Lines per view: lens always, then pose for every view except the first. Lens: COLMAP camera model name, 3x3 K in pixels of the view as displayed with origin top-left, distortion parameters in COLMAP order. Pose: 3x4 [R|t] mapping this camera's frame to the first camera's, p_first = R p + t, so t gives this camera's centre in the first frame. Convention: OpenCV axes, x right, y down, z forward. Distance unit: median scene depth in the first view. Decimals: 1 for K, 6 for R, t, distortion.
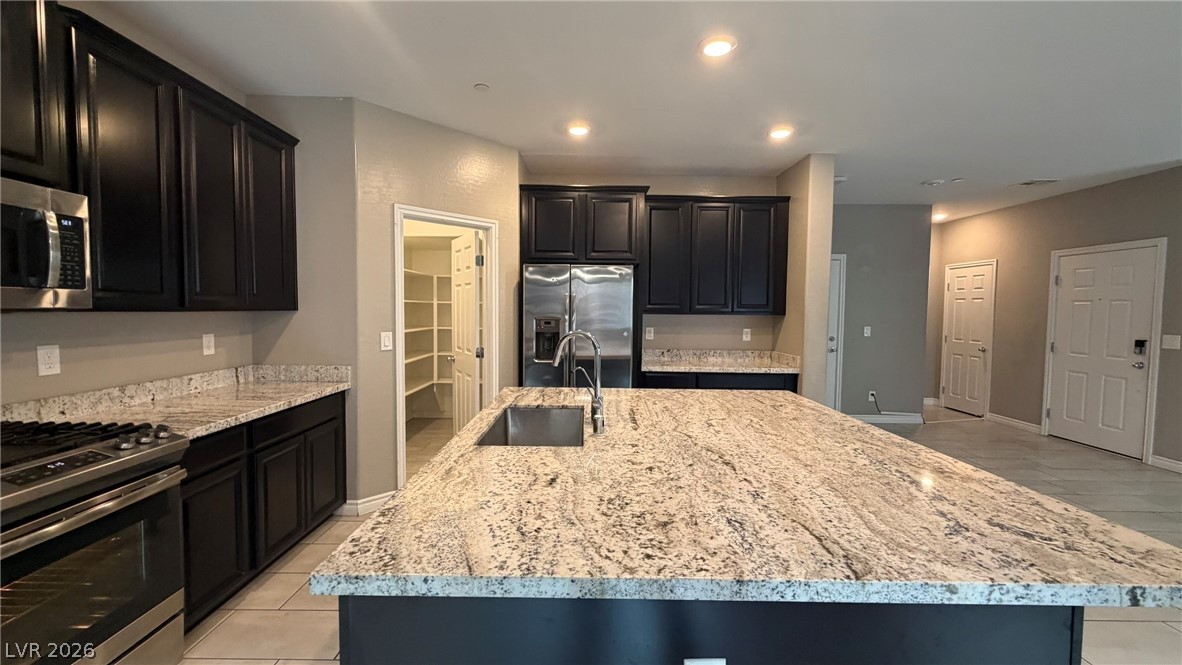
lens RADIAL K [[469.5, 0, 590.4], [0, 469.5, 334.6], [0, 0, 1]] dist [0.001469, 0.000204]
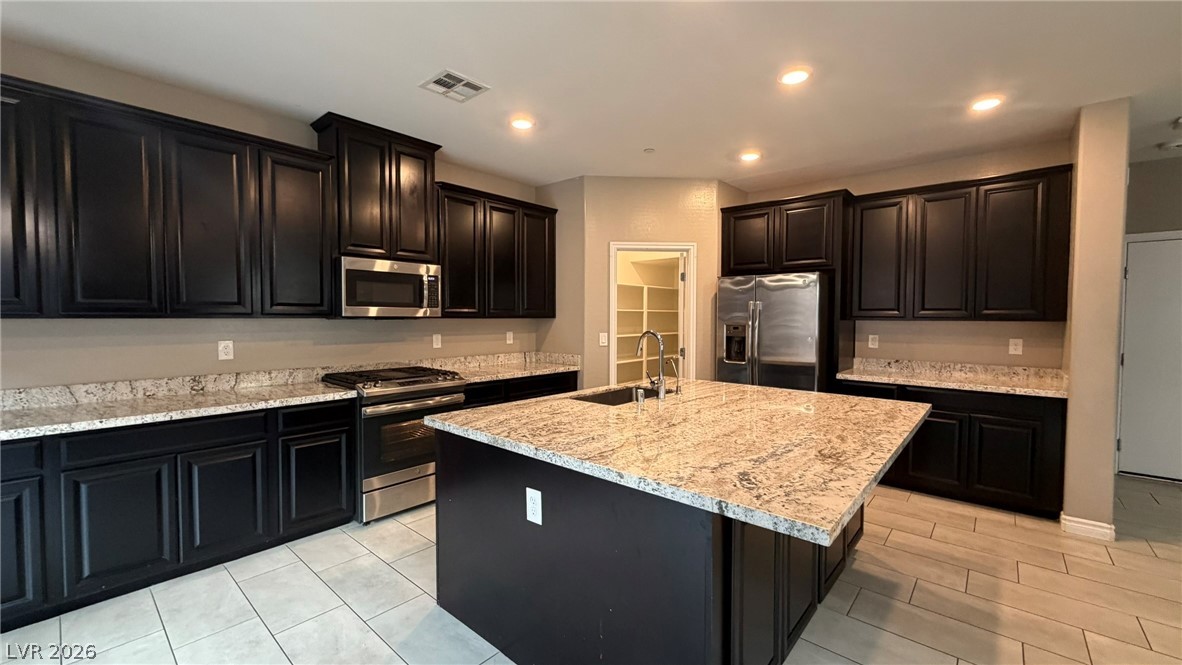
lens RADIAL K [[469.5, 0, 587.4], [0, 469.5, 336.7], [0, 0, 1]] dist [0.001469, 0.000204]
pose [[0.749149, 0.020167, -0.662095, 0.844982], [-0.030735, 0.999518, -0.004331, 0.024944], [0.661689, 0.023594, 0.749407, -0.170087]]
